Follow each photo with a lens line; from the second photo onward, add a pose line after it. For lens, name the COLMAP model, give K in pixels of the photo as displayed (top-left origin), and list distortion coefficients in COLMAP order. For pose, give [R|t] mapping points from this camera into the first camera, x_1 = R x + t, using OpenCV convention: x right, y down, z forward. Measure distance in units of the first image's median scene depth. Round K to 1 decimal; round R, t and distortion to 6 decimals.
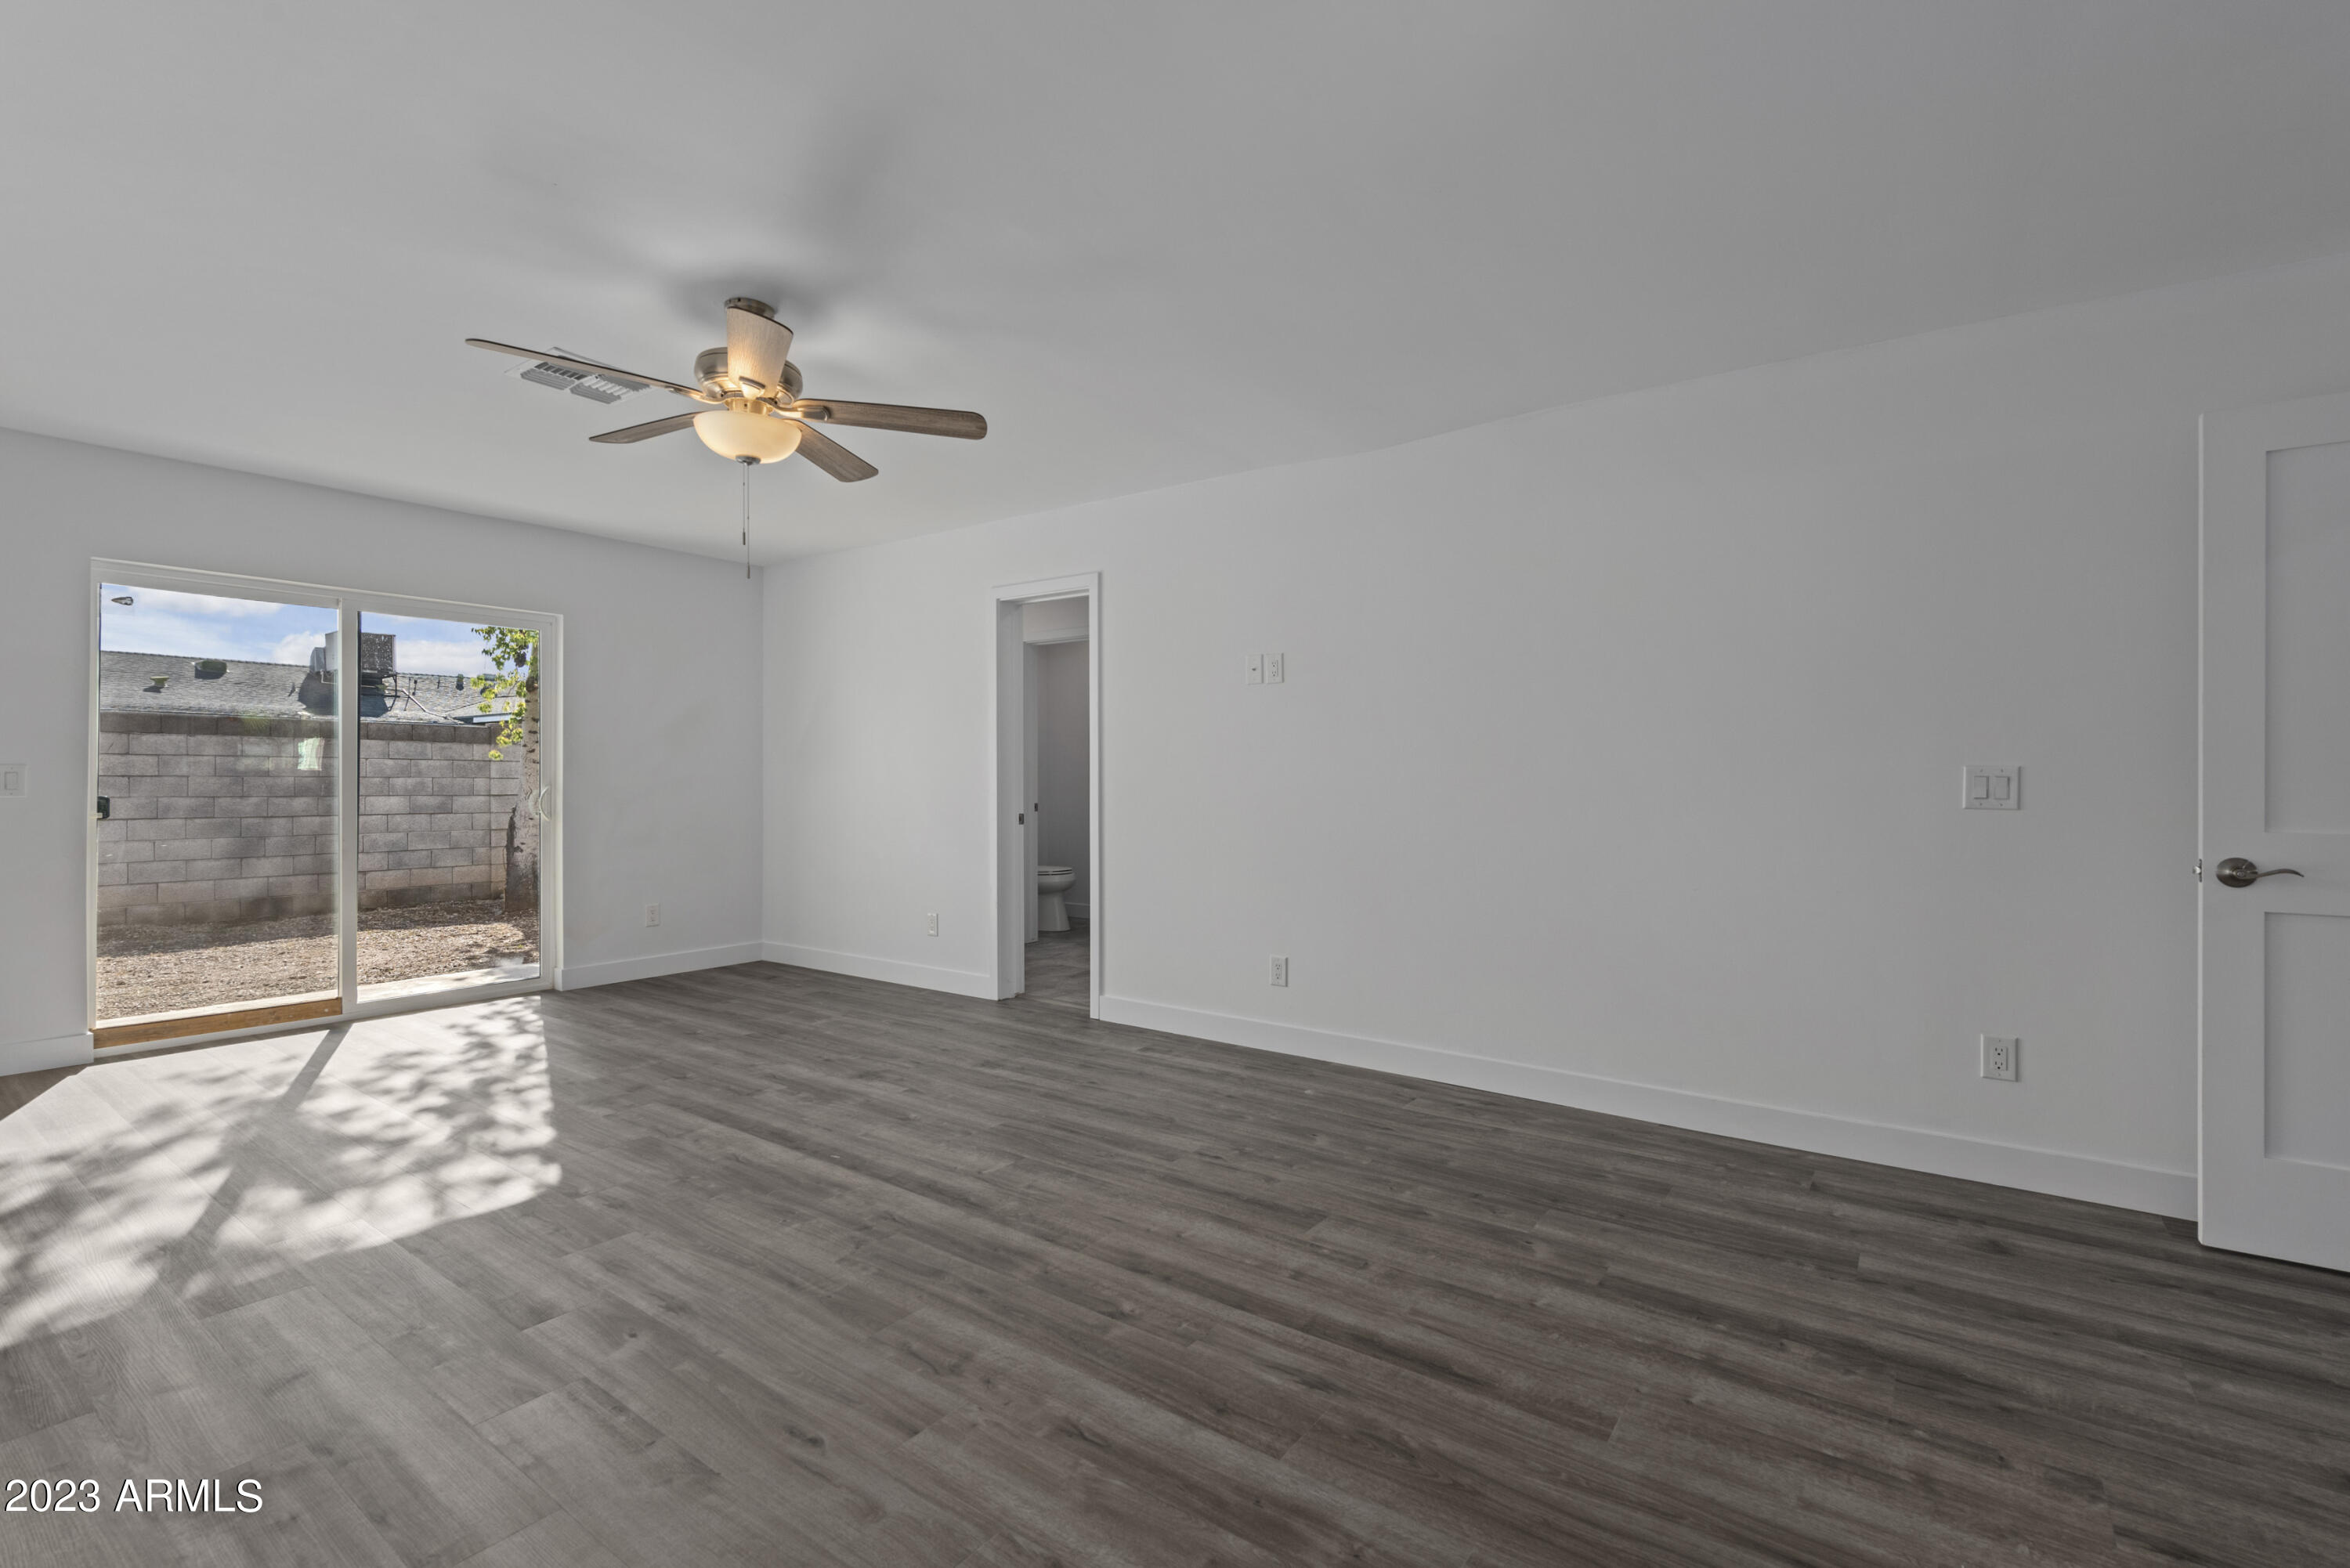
lens RADIAL K [[1058.1, 0, 1175.5], [0, 1058.1, 775.1], [0, 0, 1]] dist [0.003291, 0.000282]
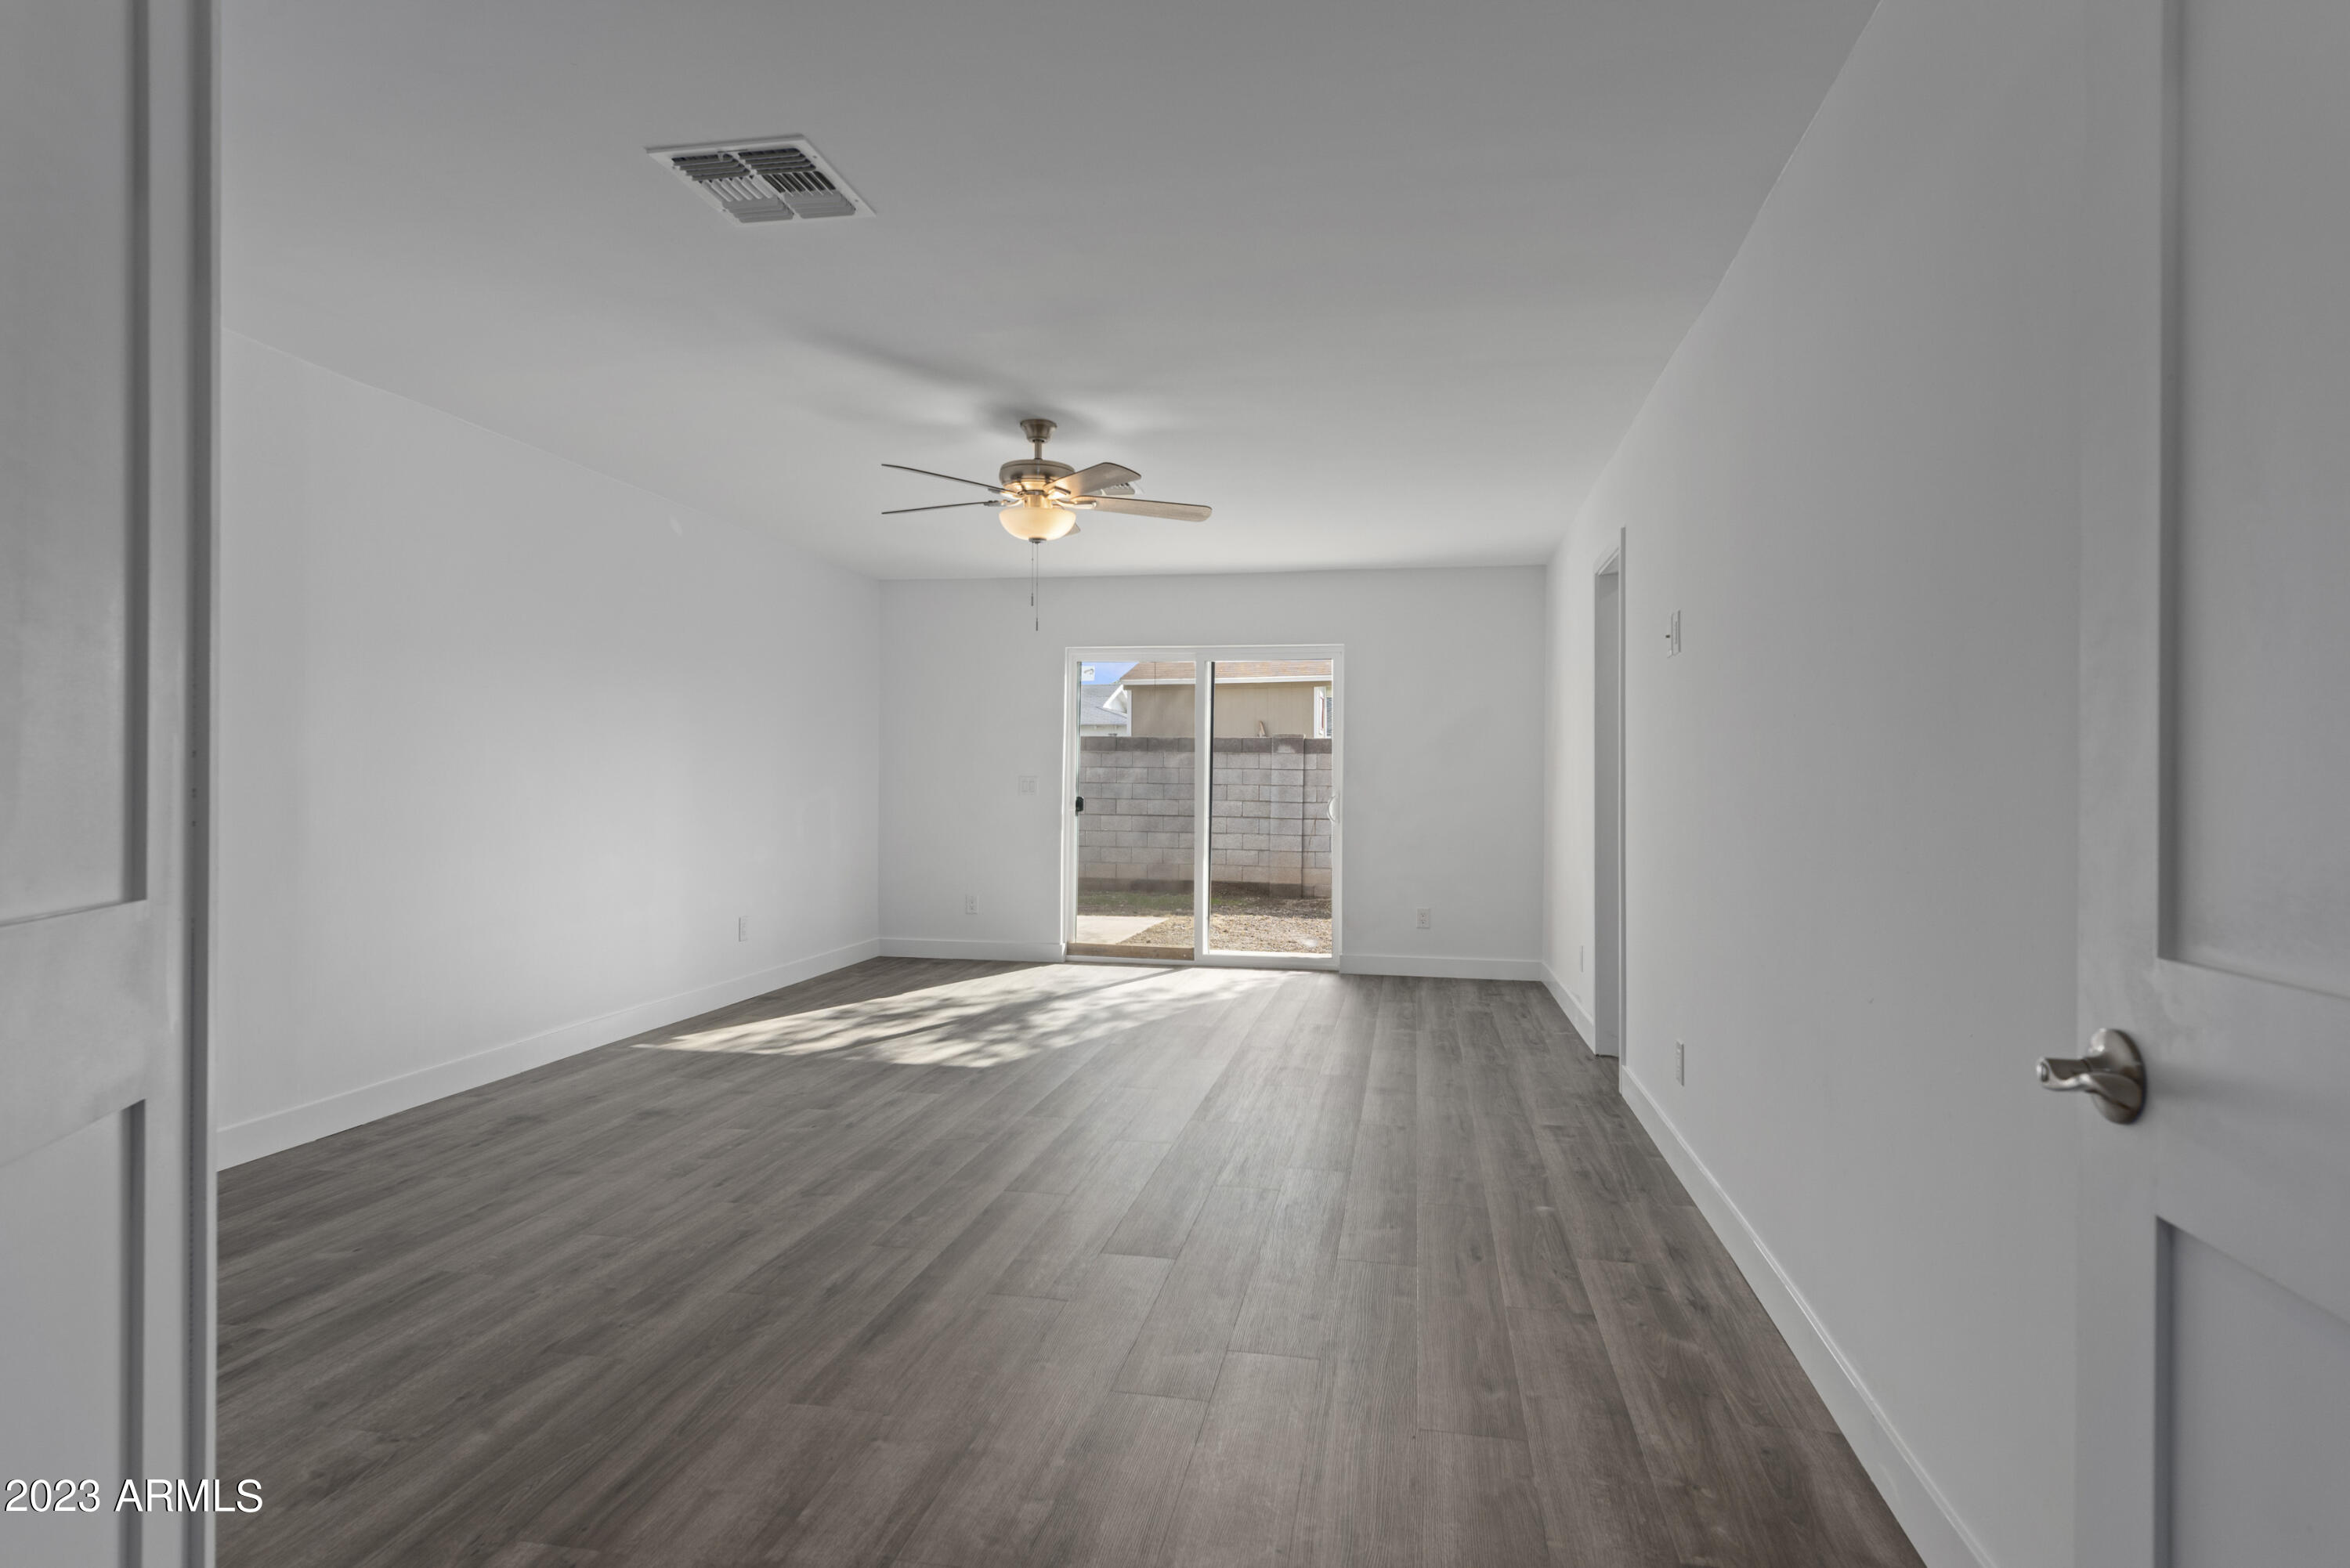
lens RADIAL K [[1240.8, 0, 1175.0], [0, 1240.8, 784.0], [0, 0, 1]] dist [0.001695, 0.000016]
pose [[0.430297, 0.002655, -0.902683, 1.280144], [-0.009189, 0.999957, -0.001439, 0.004014], [0.902641, 0.008914, 0.430303, 0.609230]]
